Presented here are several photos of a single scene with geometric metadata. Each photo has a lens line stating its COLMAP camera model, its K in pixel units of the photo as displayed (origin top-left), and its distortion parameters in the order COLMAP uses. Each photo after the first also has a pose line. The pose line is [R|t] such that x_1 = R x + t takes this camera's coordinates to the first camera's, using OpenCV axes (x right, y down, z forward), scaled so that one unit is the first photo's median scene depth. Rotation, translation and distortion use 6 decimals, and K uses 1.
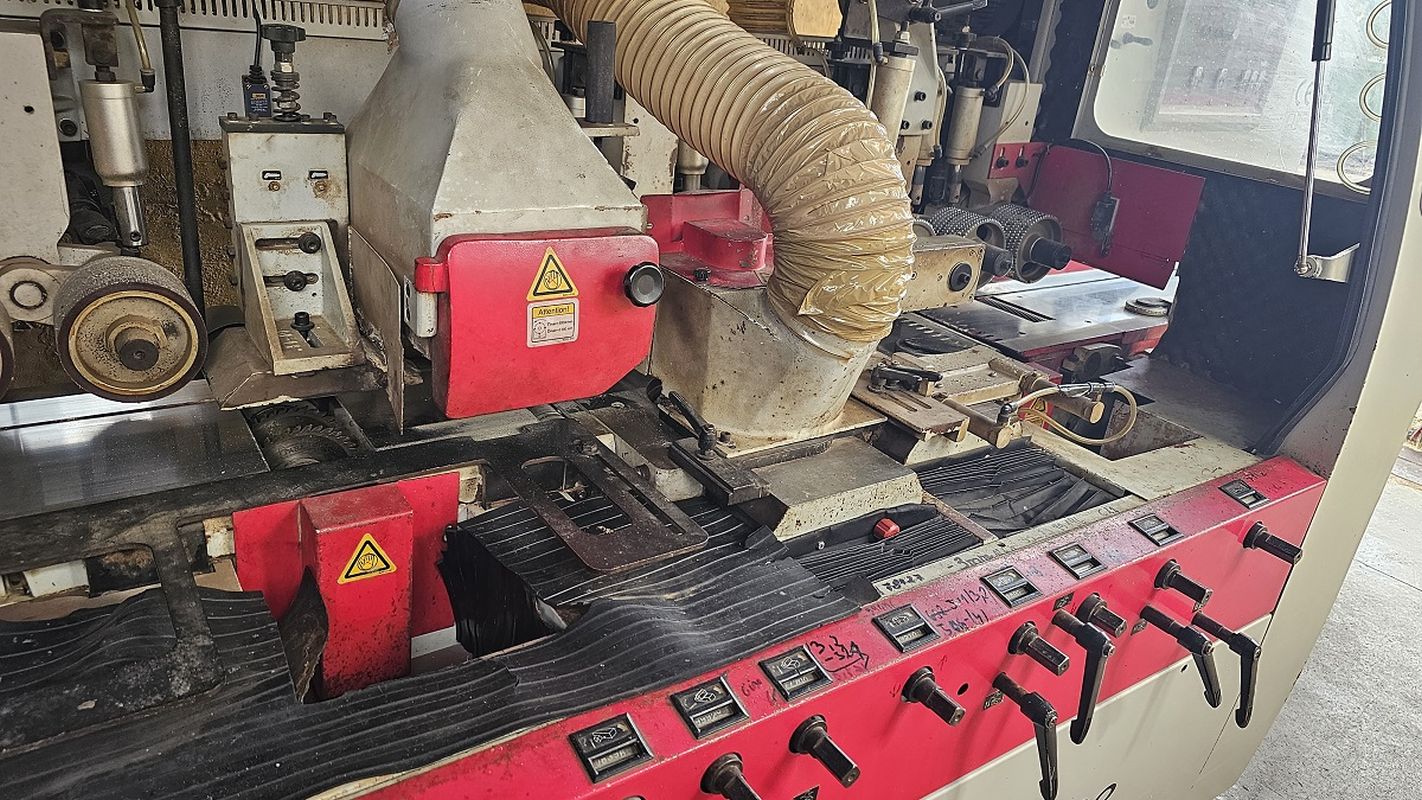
lens RADIAL K [[967.7, 0, 706.3], [0, 967.7, 406.3], [0, 0, 1]] dist [0.043420, -0.033370]
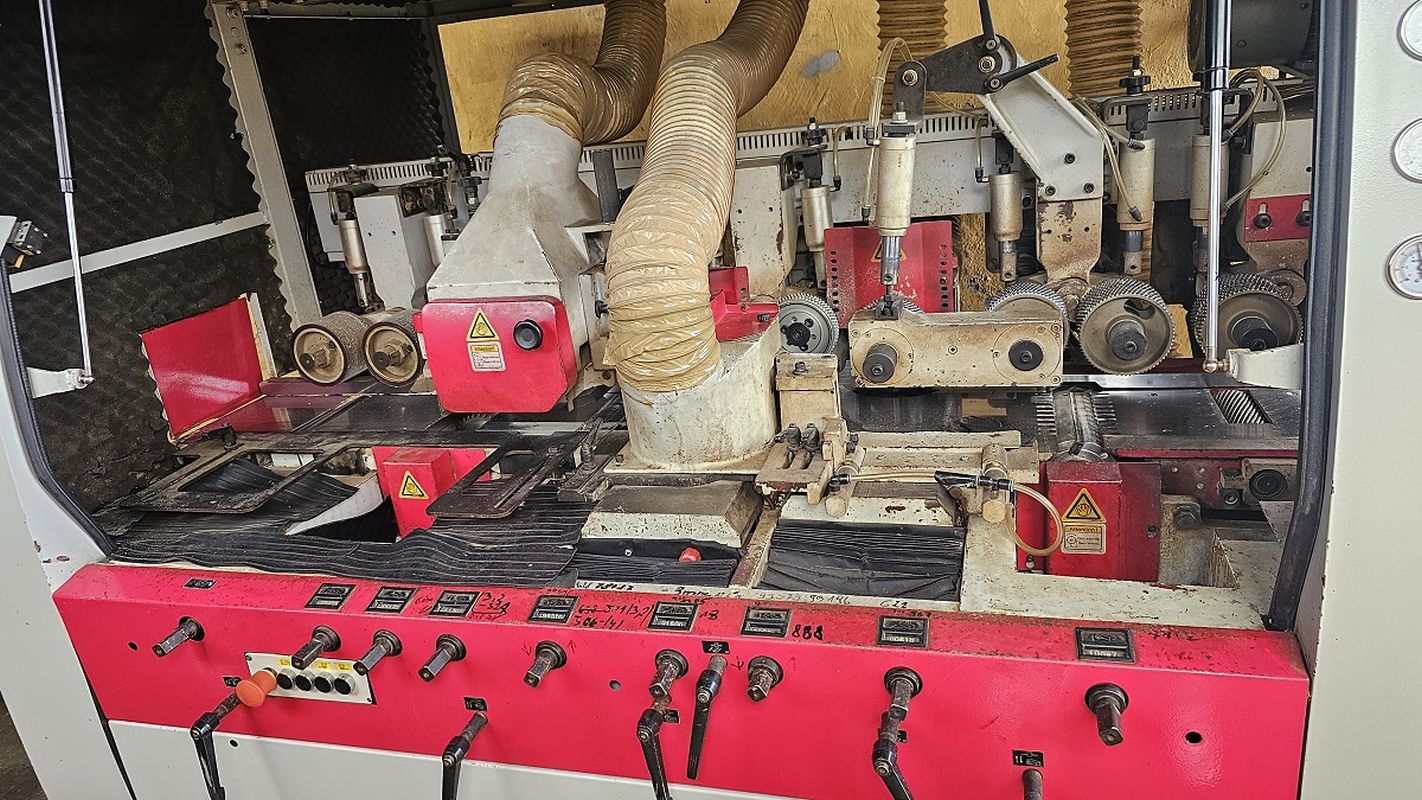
lens RADIAL K [[967.7, 0, 706.3], [0, 967.7, 406.3], [0, 0, 1]] dist [0.043420, -0.033370]
pose [[0.611174, 0.101489, -0.784963, 1.170878], [-0.152765, 0.988223, 0.008826, -0.069481], [0.776614, 0.114521, 0.619480, 0.301809]]
